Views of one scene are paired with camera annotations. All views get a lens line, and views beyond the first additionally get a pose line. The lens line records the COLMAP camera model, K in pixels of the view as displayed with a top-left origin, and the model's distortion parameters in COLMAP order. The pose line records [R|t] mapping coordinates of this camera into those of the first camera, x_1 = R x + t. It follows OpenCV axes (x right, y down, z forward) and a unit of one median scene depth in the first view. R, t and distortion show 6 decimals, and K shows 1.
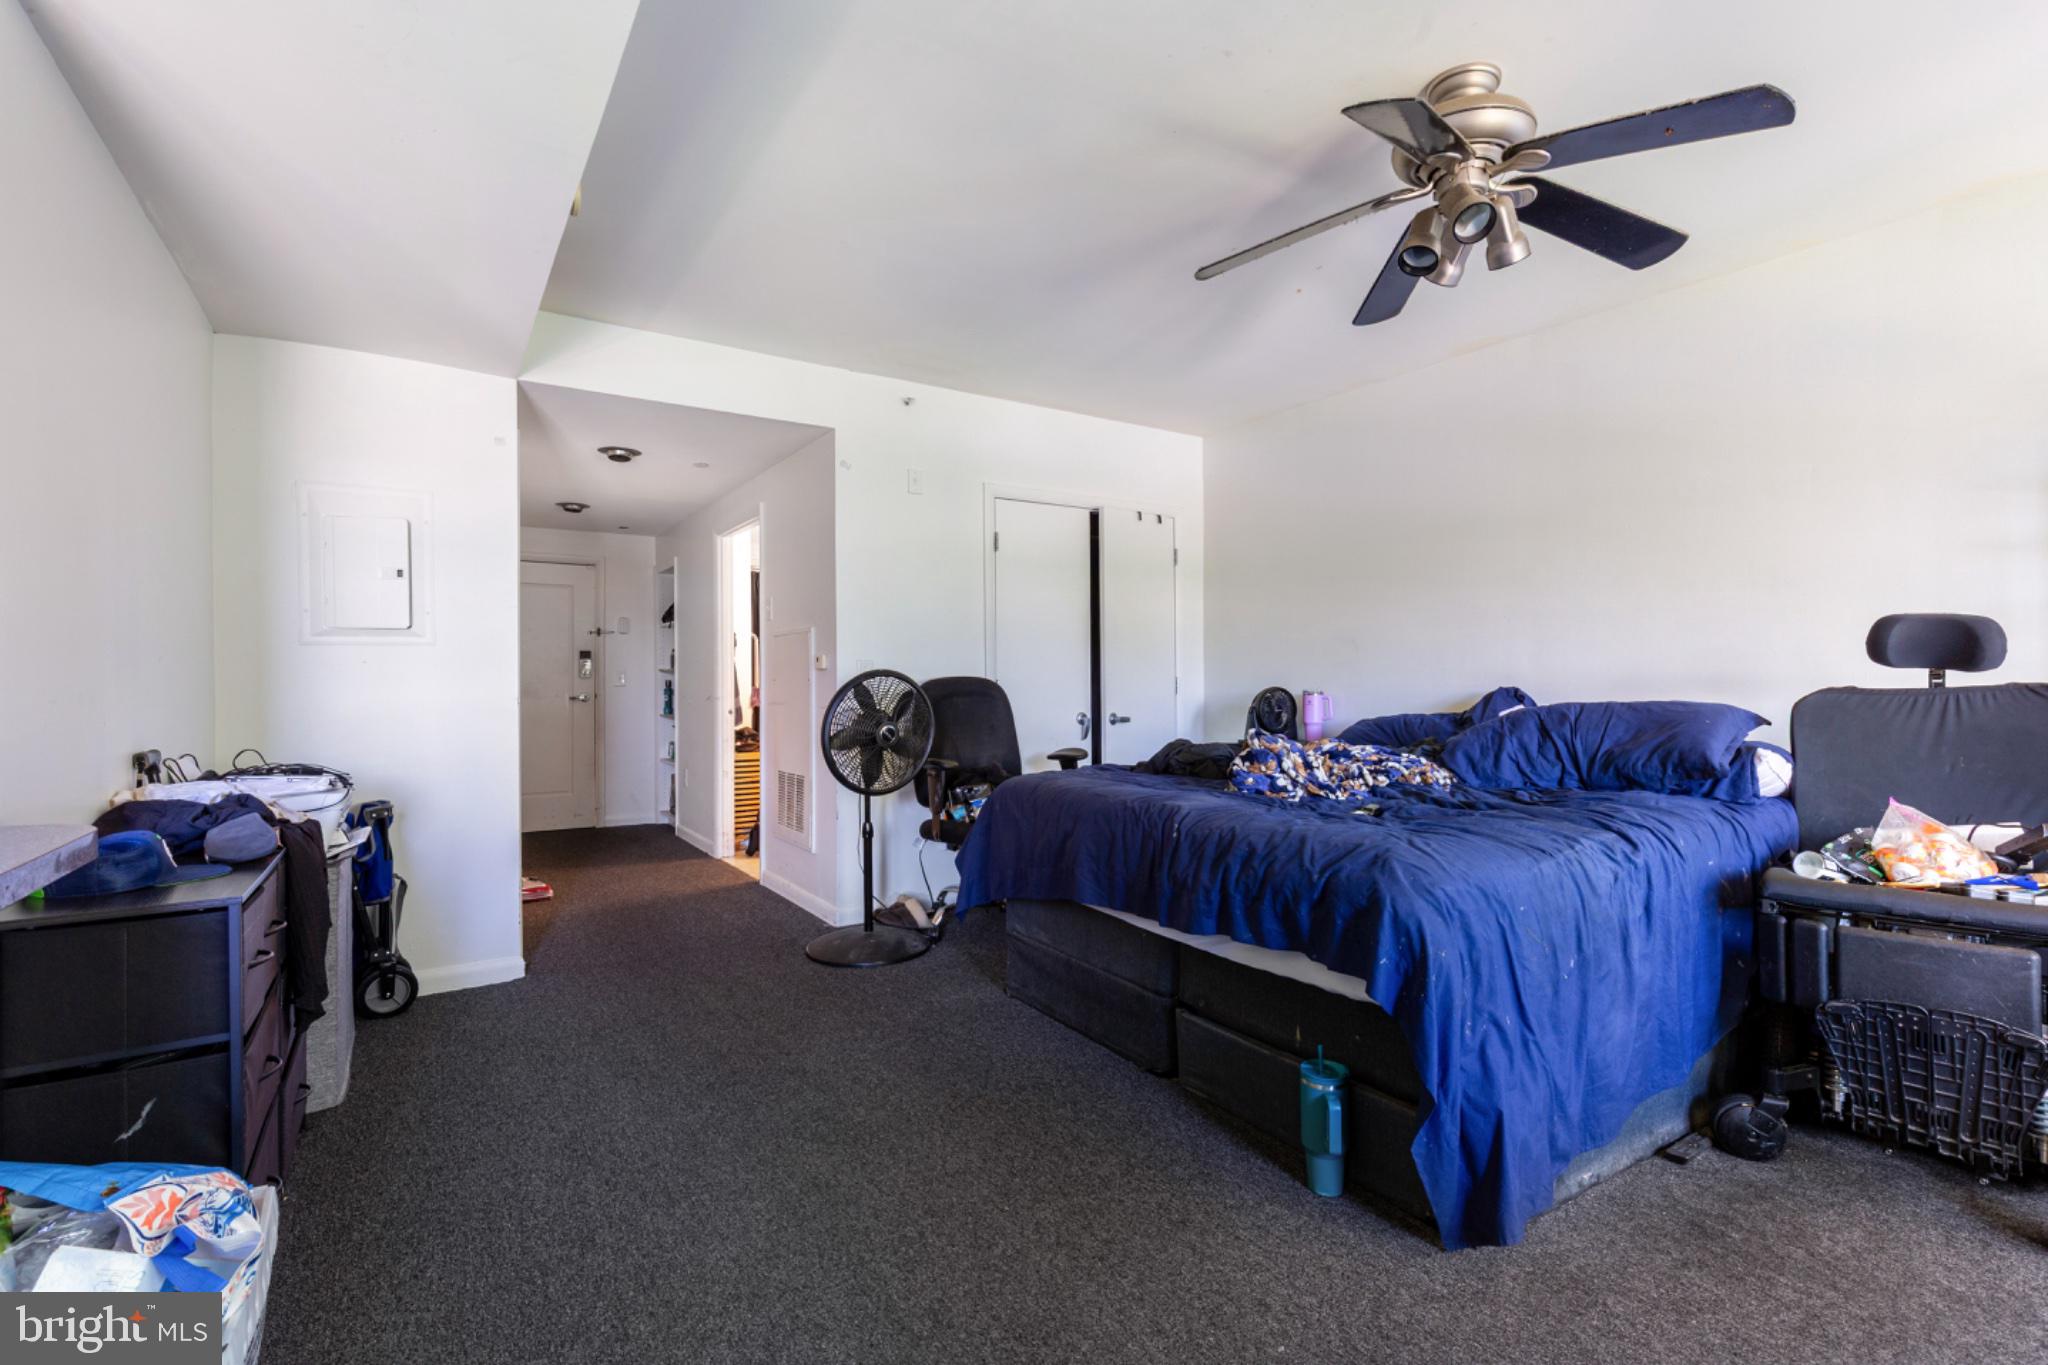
lens RADIAL K [[944.2, 0, 1025.5], [0, 944.2, 676.2], [0, 0, 1]] dist [0.010885, -0.000450]
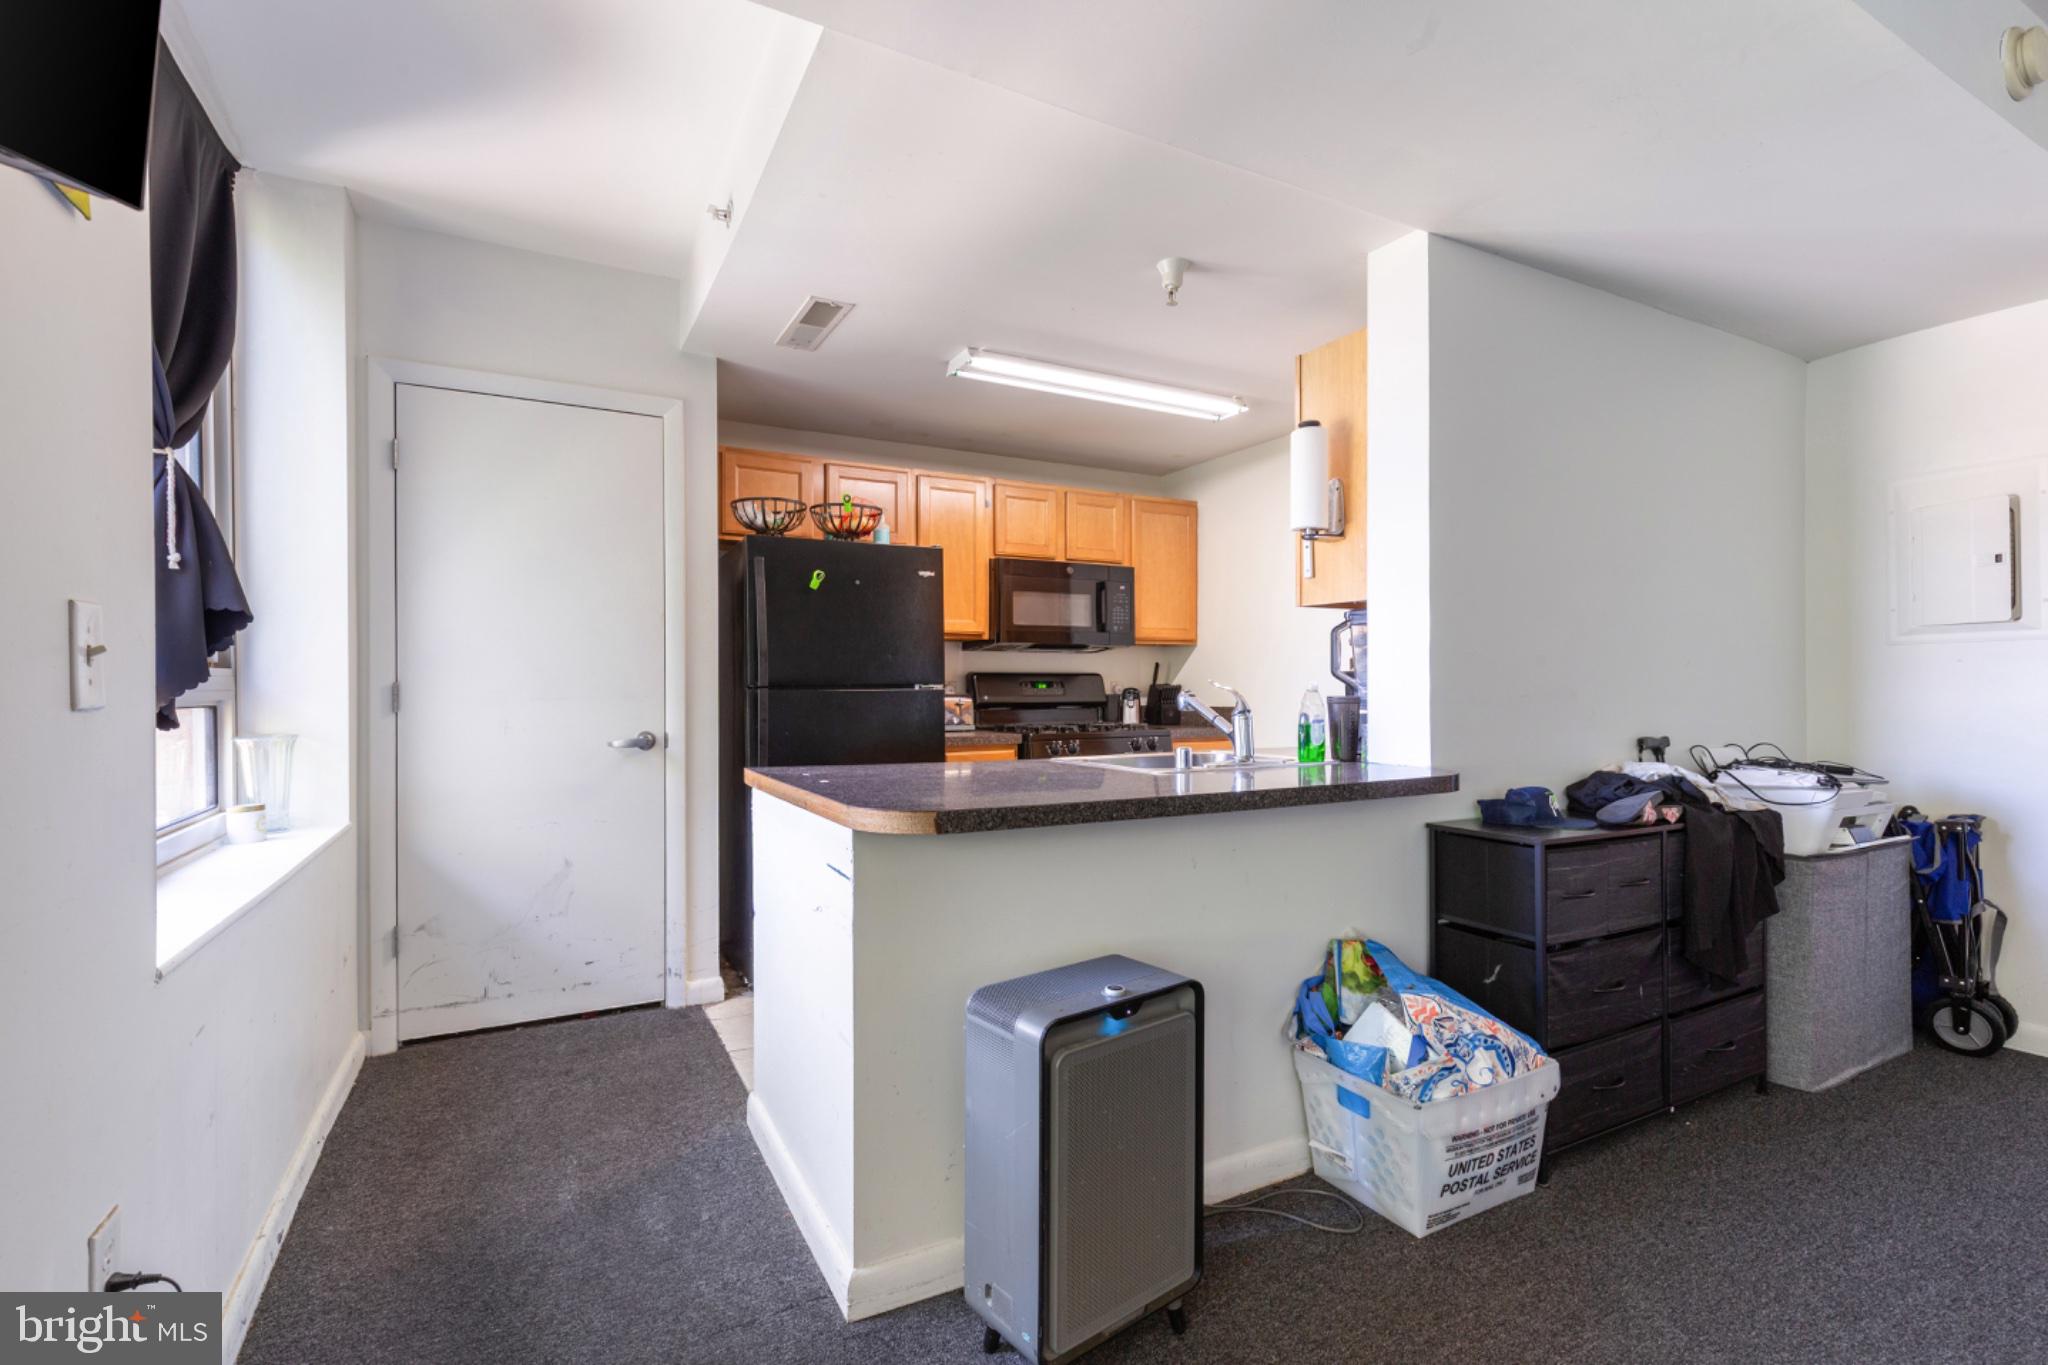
lens RADIAL K [[919.9, 0, 1017.8], [0, 919.9, 688.1], [0, 0, 1]] dist [0.003277, -0.000309]
pose [[-0.084482, 0.006013, -0.996407, 0.274696], [0.006405, 0.999964, 0.005492, 0.000490], [0.996404, -0.005918, -0.084517, 0.180159]]
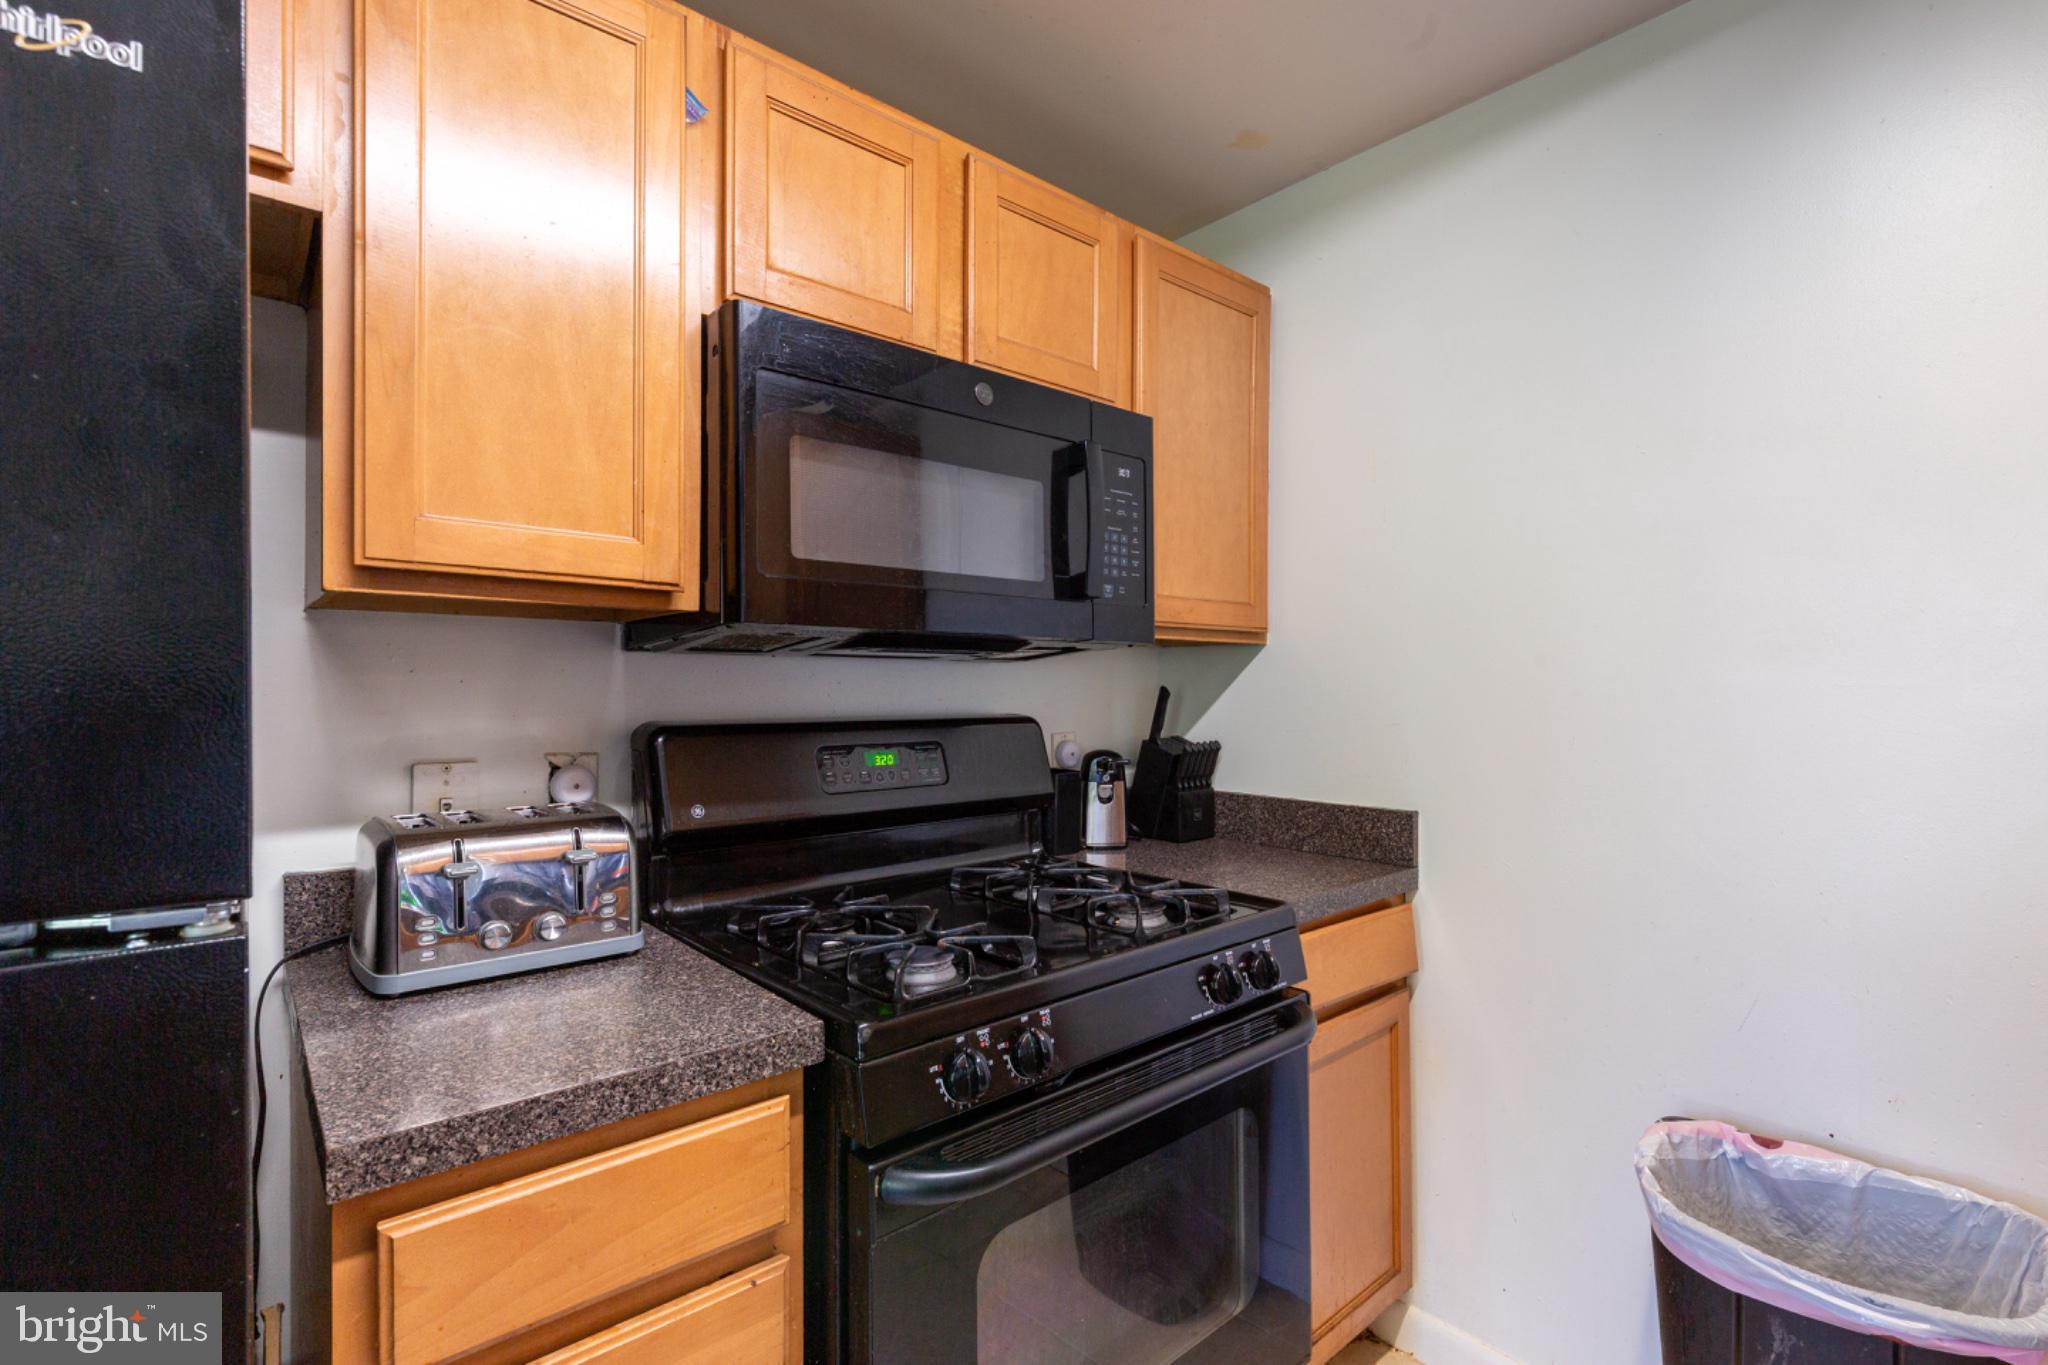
lens RADIAL K [[919.9, 0, 1017.8], [0, 919.9, 688.1], [0, 0, 1]] dist [0.003277, -0.000309]
pose [[0.133477, 0.001820, -0.991050, -0.708435], [0.003324, 0.999992, 0.002284, -0.034525], [0.991046, -0.003599, 0.133470, 0.099502]]
